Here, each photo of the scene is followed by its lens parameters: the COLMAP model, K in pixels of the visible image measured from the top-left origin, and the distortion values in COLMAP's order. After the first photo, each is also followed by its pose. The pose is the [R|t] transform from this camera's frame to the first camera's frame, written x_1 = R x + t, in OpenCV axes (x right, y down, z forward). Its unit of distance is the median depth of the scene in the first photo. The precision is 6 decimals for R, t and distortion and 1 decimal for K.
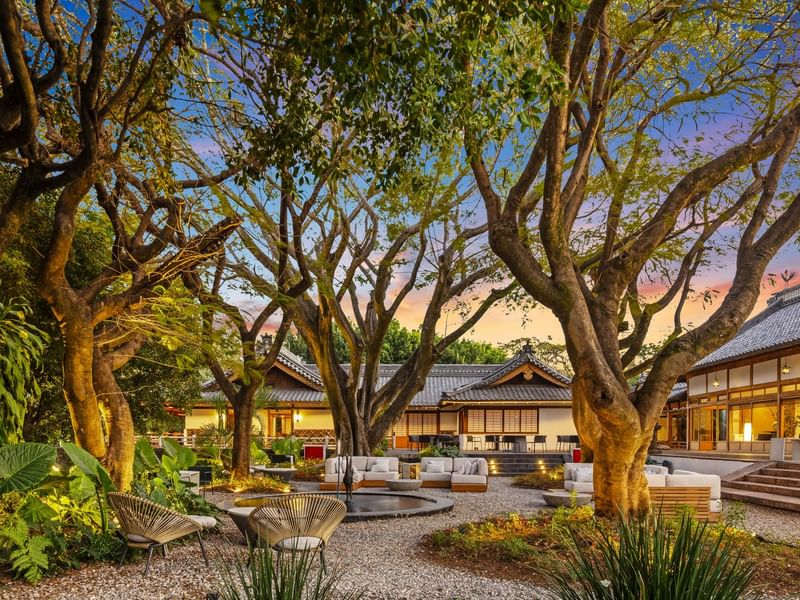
lens RADIAL K [[731.3, 0, 400.0], [0, 731.3, 300.0], [0, 0, 1]] dist [-0.004451, -0.006649]
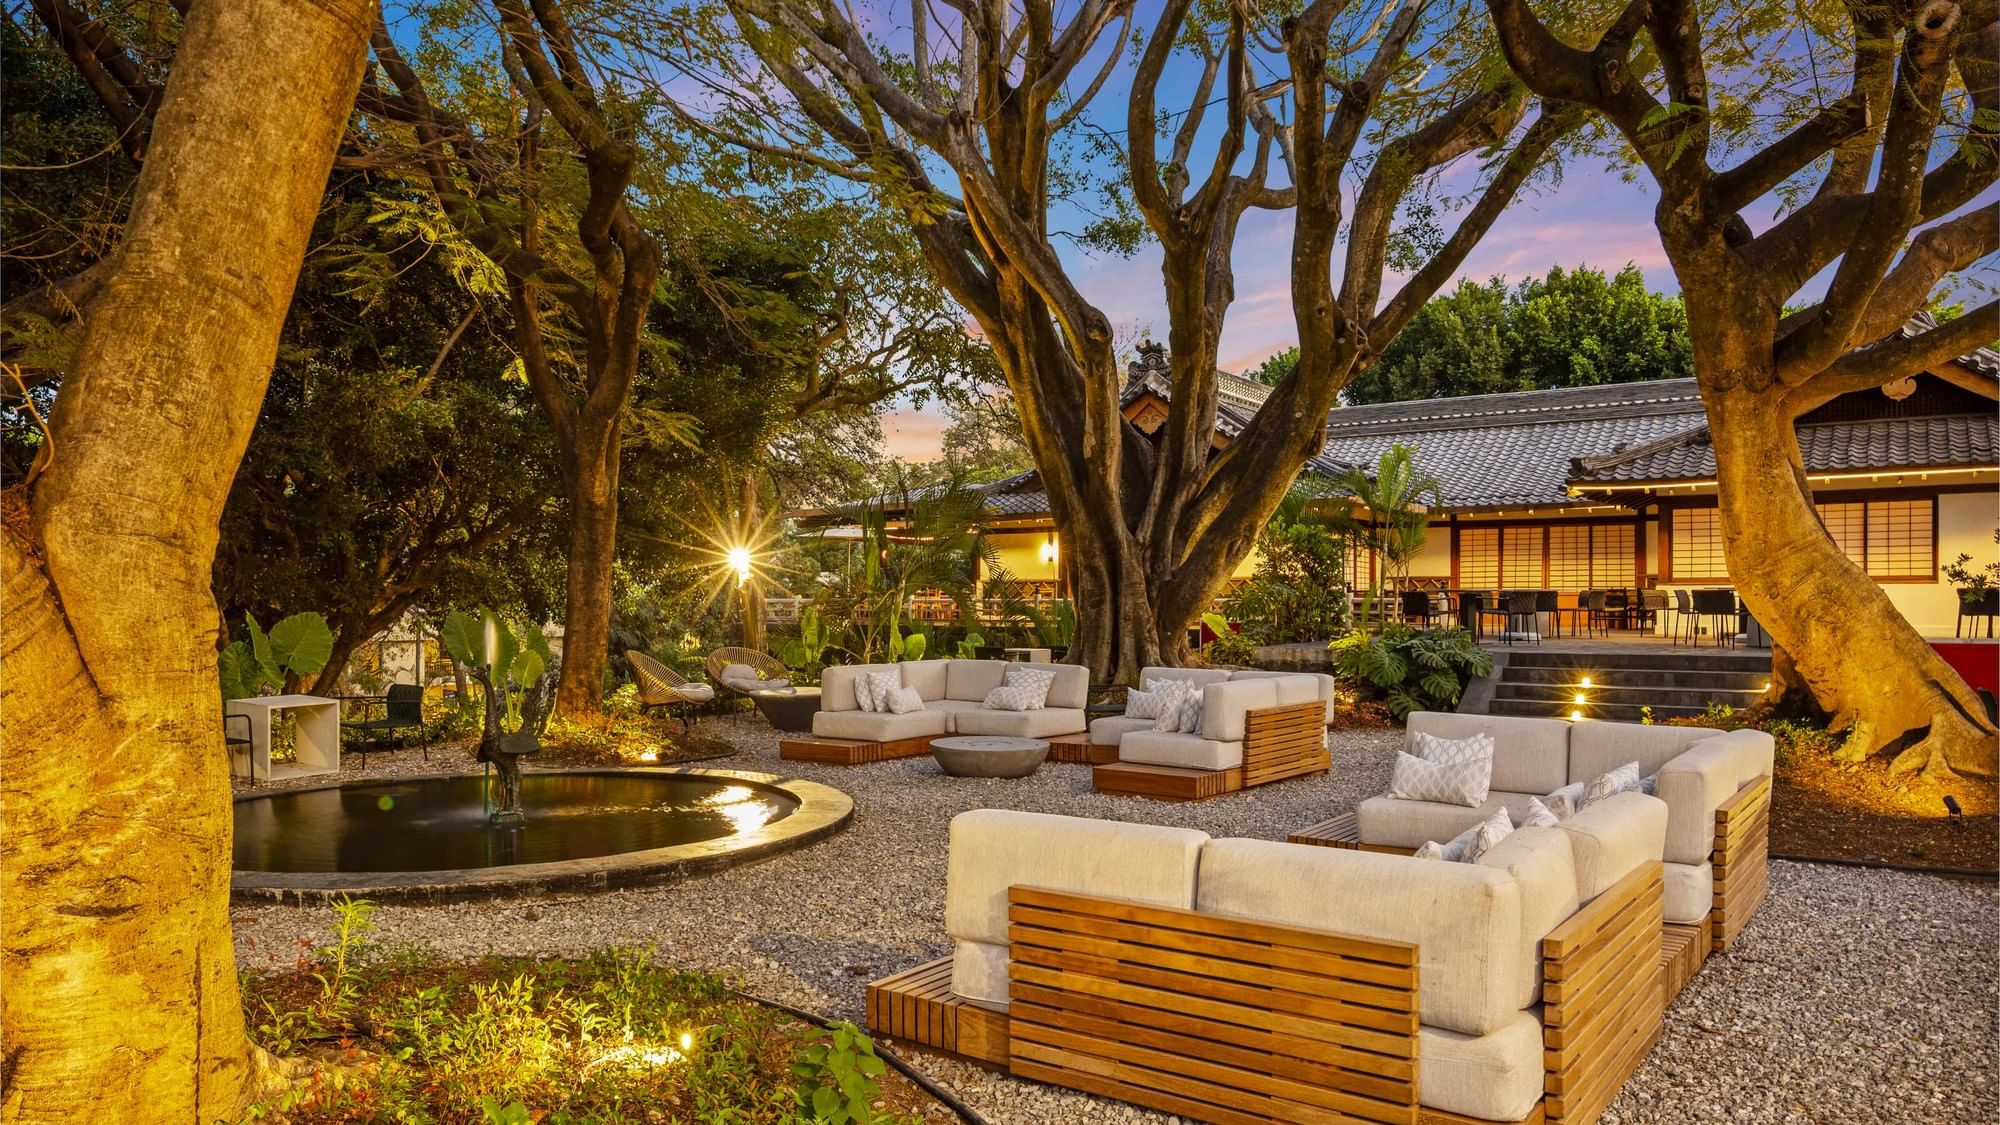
lens RADIAL K [[1453.4, 0, 1000.0], [0, 1453.4, 562.5], [0, 0, 1]] dist [-0.000592, 0.000050]
pose [[0.798516, -0.018681, -0.601684, 0.270914], [0.119250, 0.984619, 0.127690, 0.063799], [0.590044, -0.173713, 0.788462, 0.362095]]
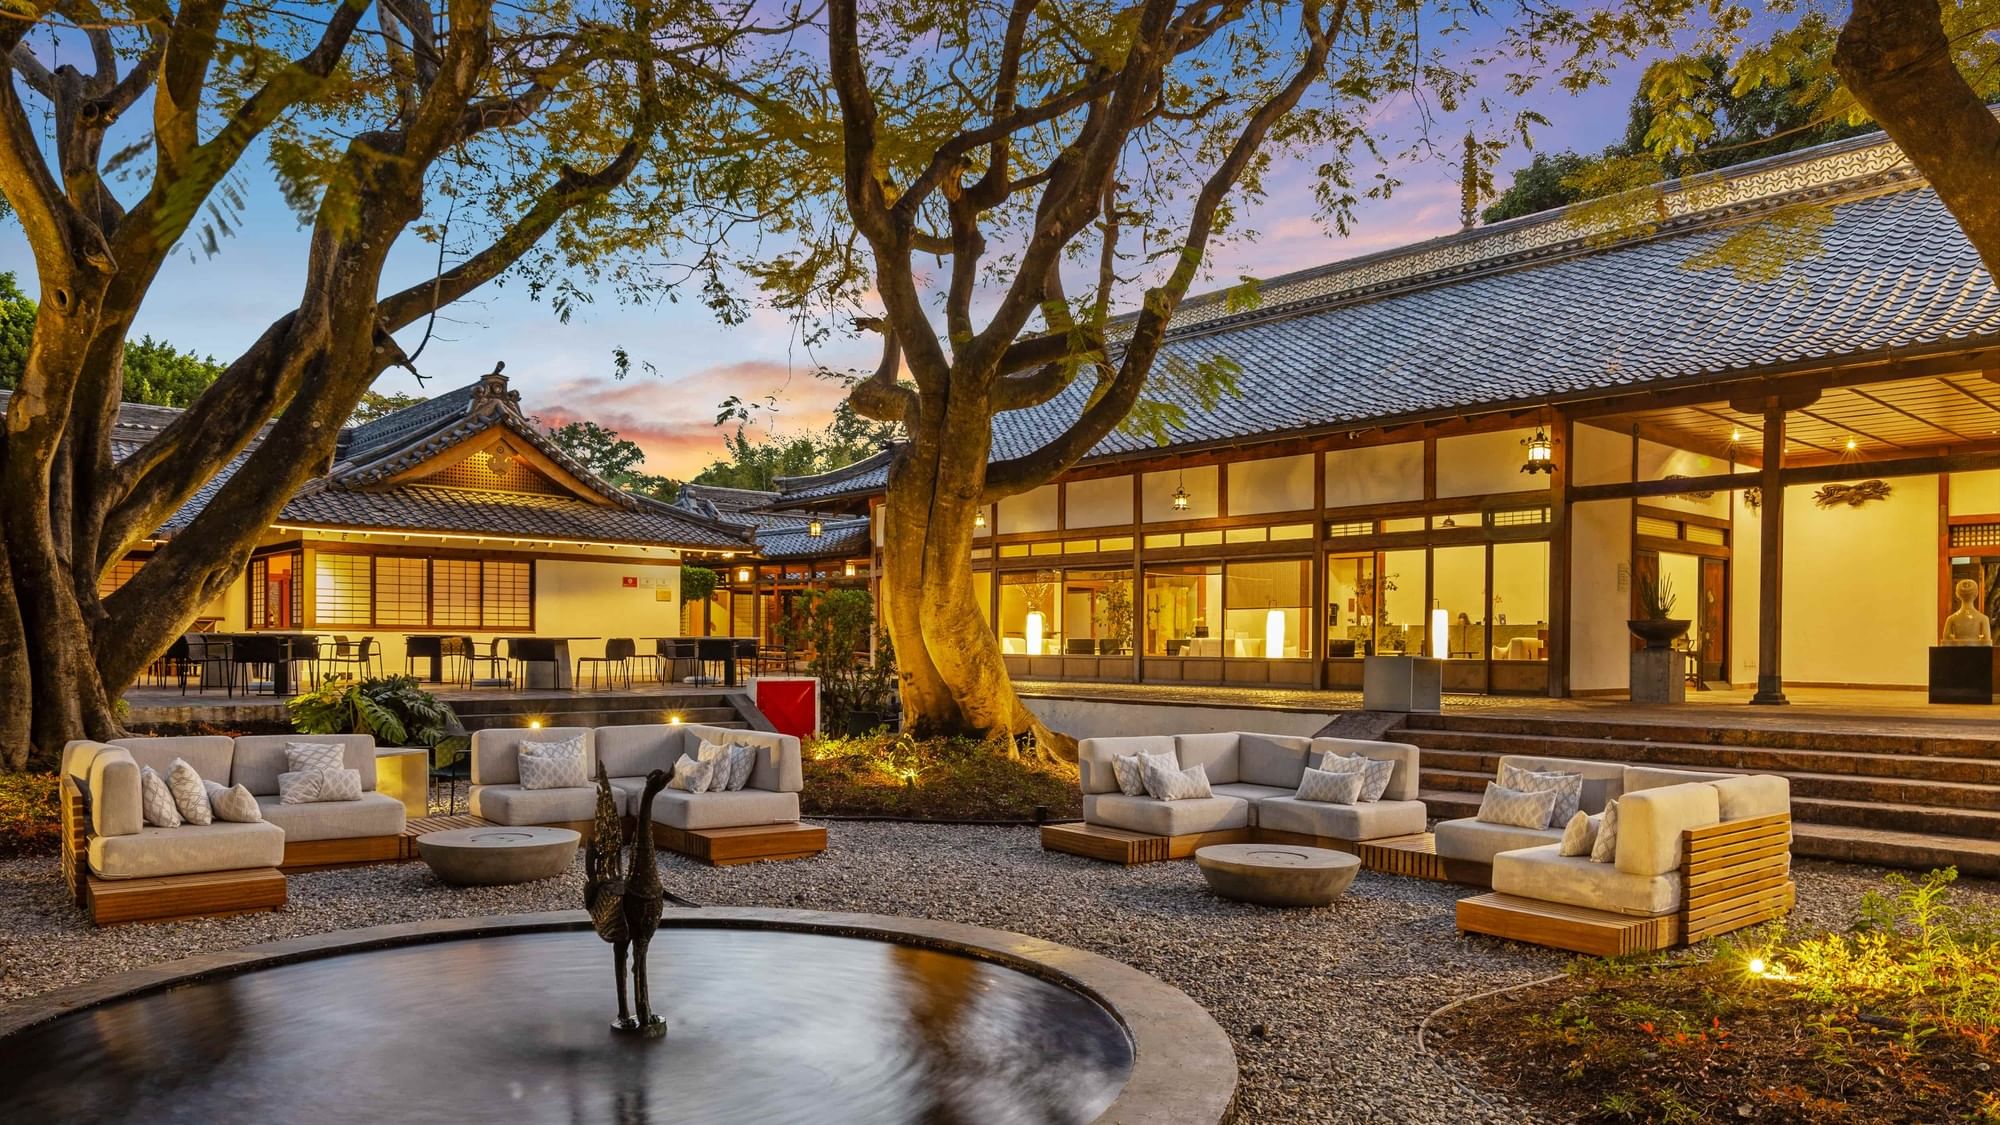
lens RADIAL K [[1453.4, 0, 1000.0], [0, 1453.4, 562.5], [0, 0, 1]] dist [-0.000592, 0.000050]
pose [[0.724062, 0.042702, 0.688412, -0.139795], [-0.138562, 0.986740, 0.084530, 0.066884], [-0.675674, -0.156593, 0.720378, 0.388717]]
